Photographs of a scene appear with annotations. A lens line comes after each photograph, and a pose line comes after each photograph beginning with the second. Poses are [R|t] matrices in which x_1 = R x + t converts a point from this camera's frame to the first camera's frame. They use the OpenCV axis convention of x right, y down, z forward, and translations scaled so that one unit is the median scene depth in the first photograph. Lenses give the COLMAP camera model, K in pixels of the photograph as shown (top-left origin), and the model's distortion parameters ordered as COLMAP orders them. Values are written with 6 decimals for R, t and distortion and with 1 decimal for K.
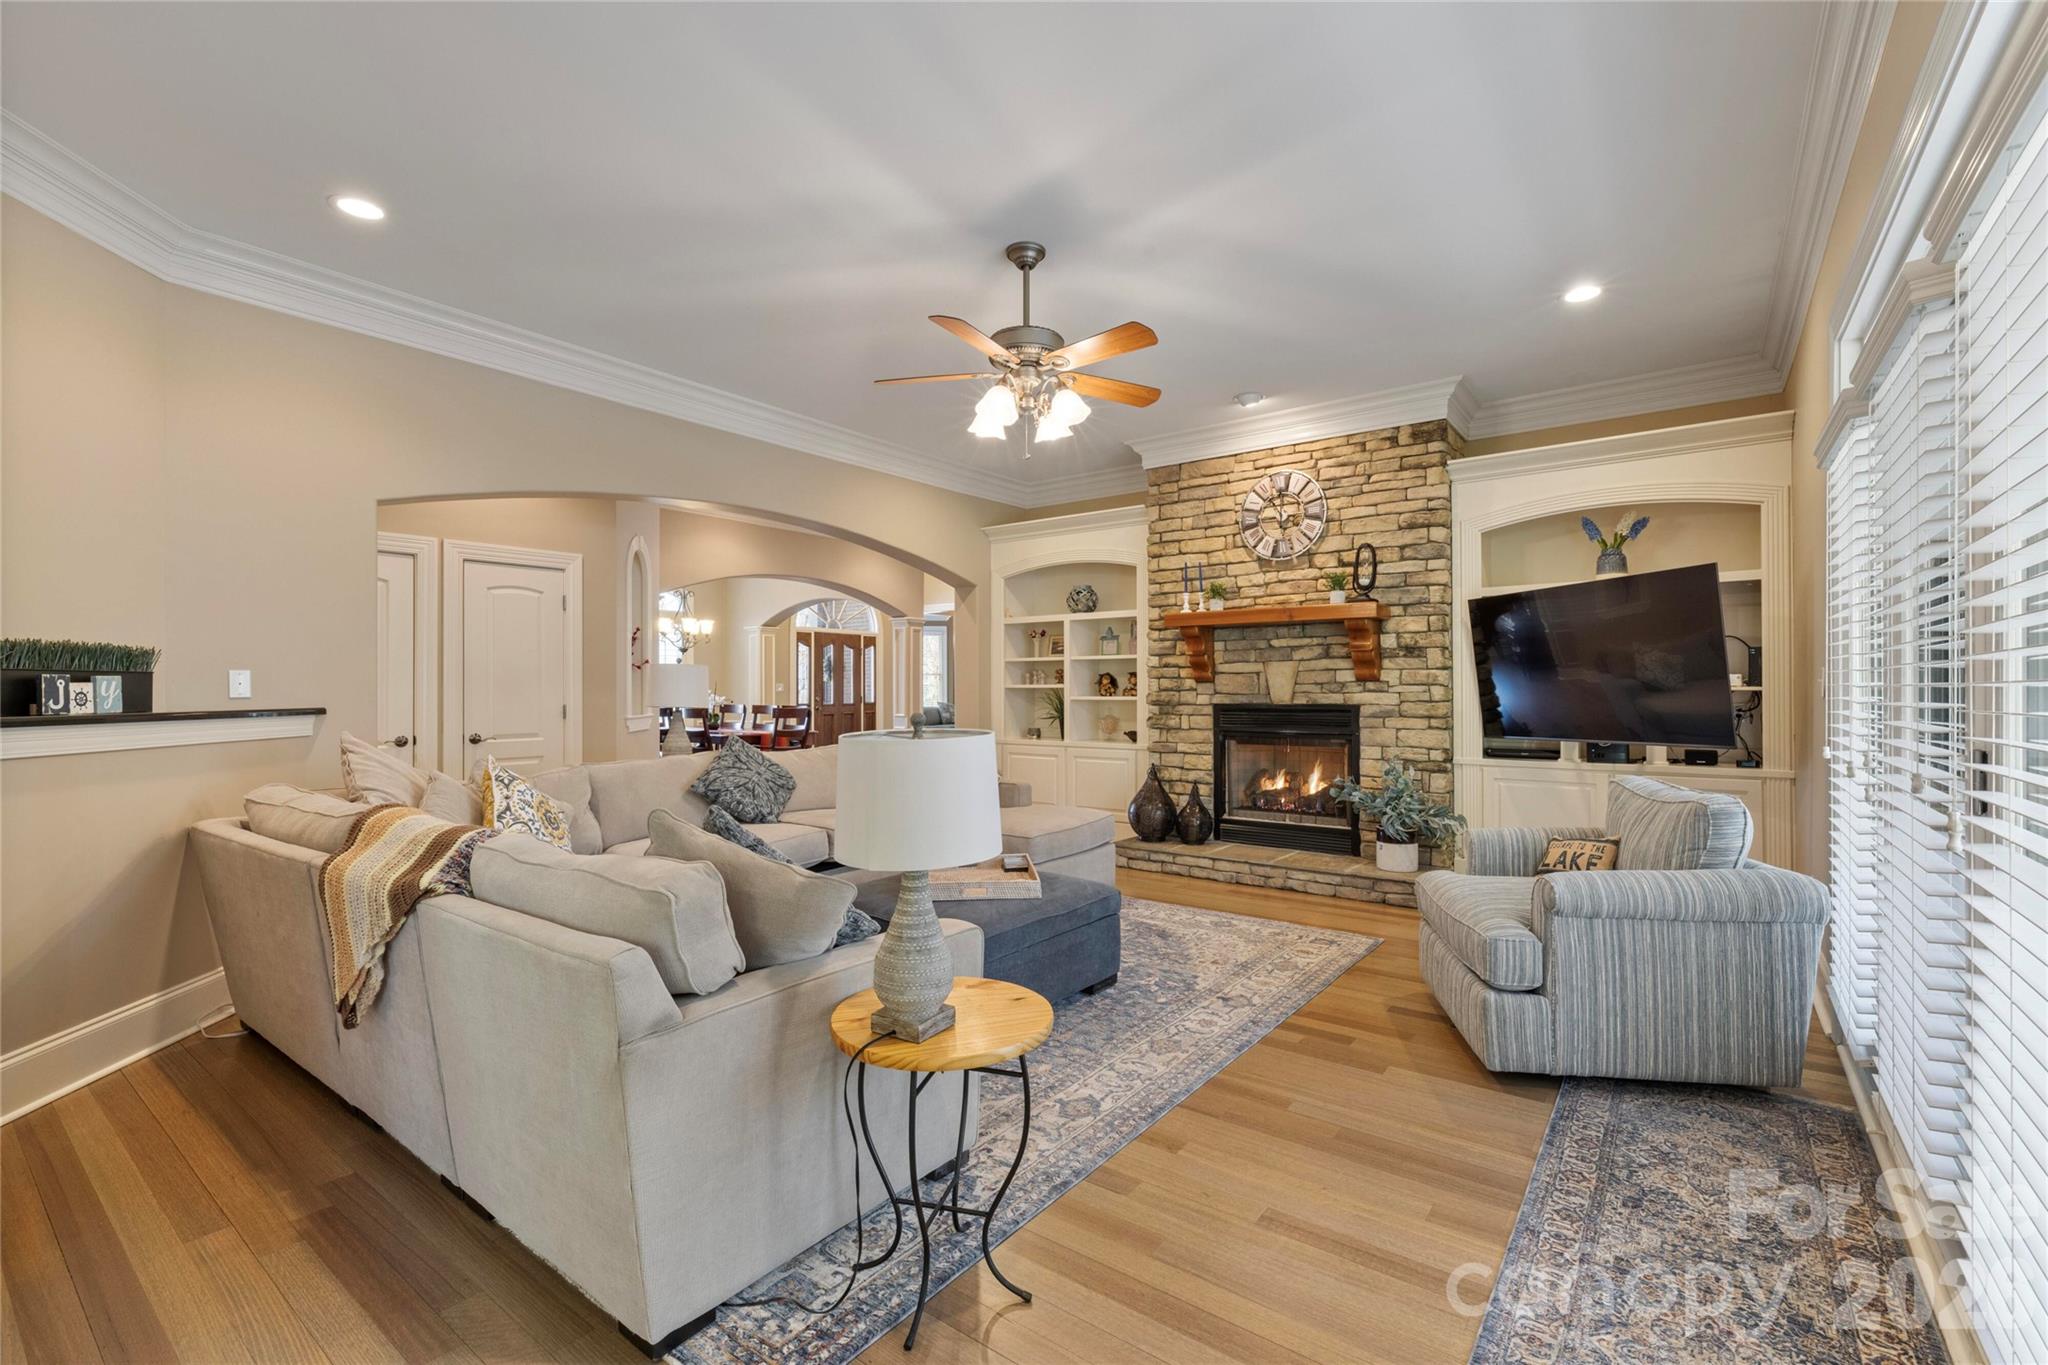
lens RADIAL K [[875.1, 0, 1029.0], [0, 875.1, 683.4], [0, 0, 1]] dist [-0.000163, -0.000027]
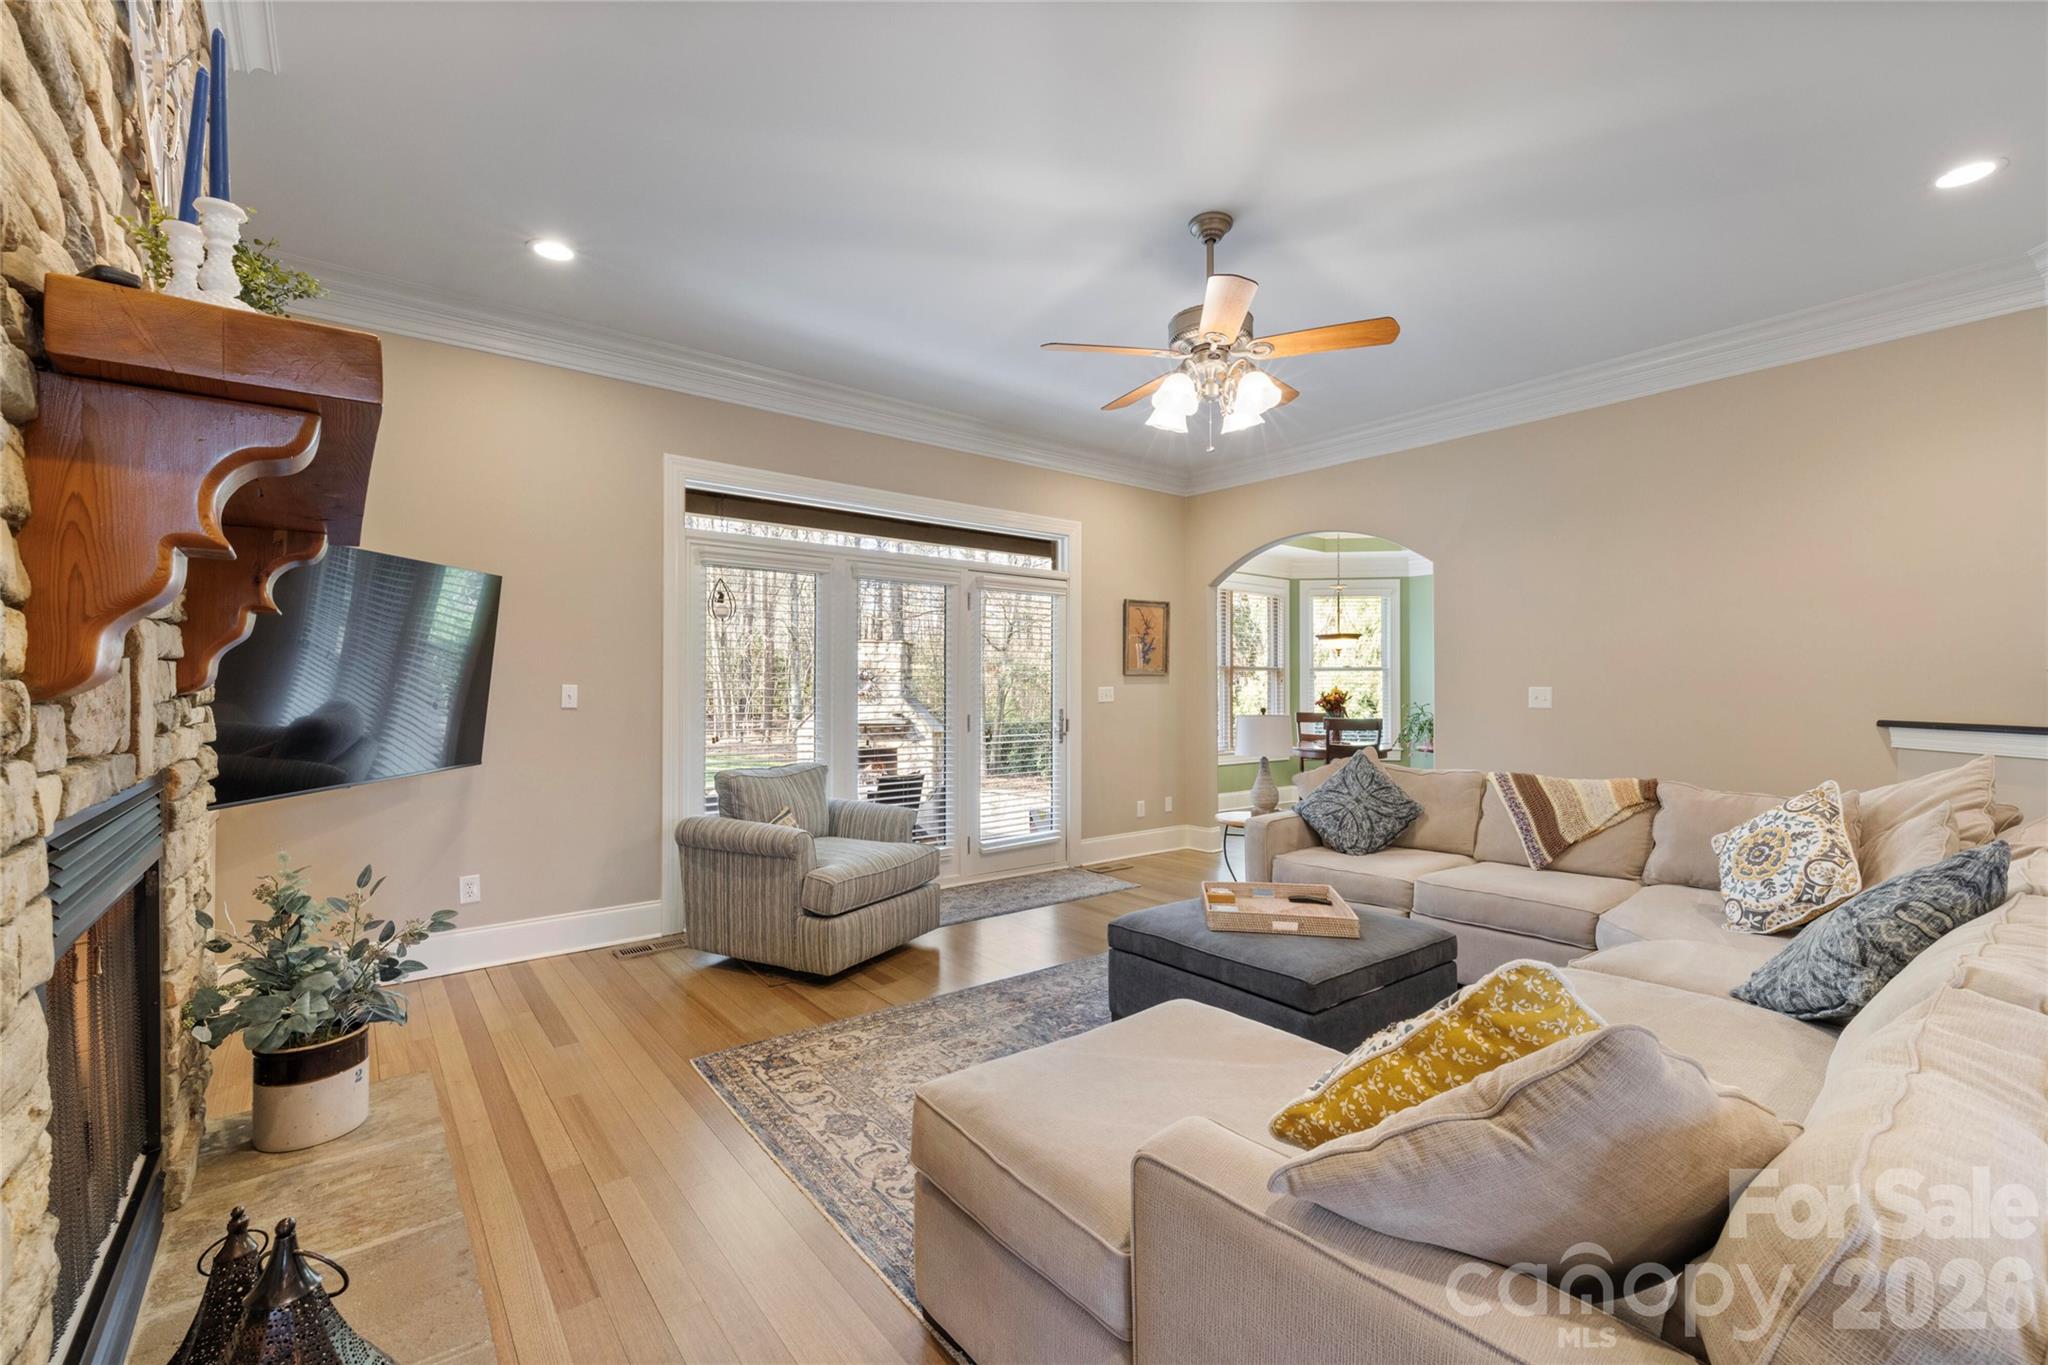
lens RADIAL K [[875.1, 0, 1029.0], [0, 875.1, 683.4], [0, 0, 1]] dist [-0.000163, -0.000027]
pose [[-0.969714, 0.002939, 0.244226, -0.041230], [-0.000272, 0.999914, -0.013115, -0.003297], [-0.244243, -0.012784, -0.969630, 1.920771]]
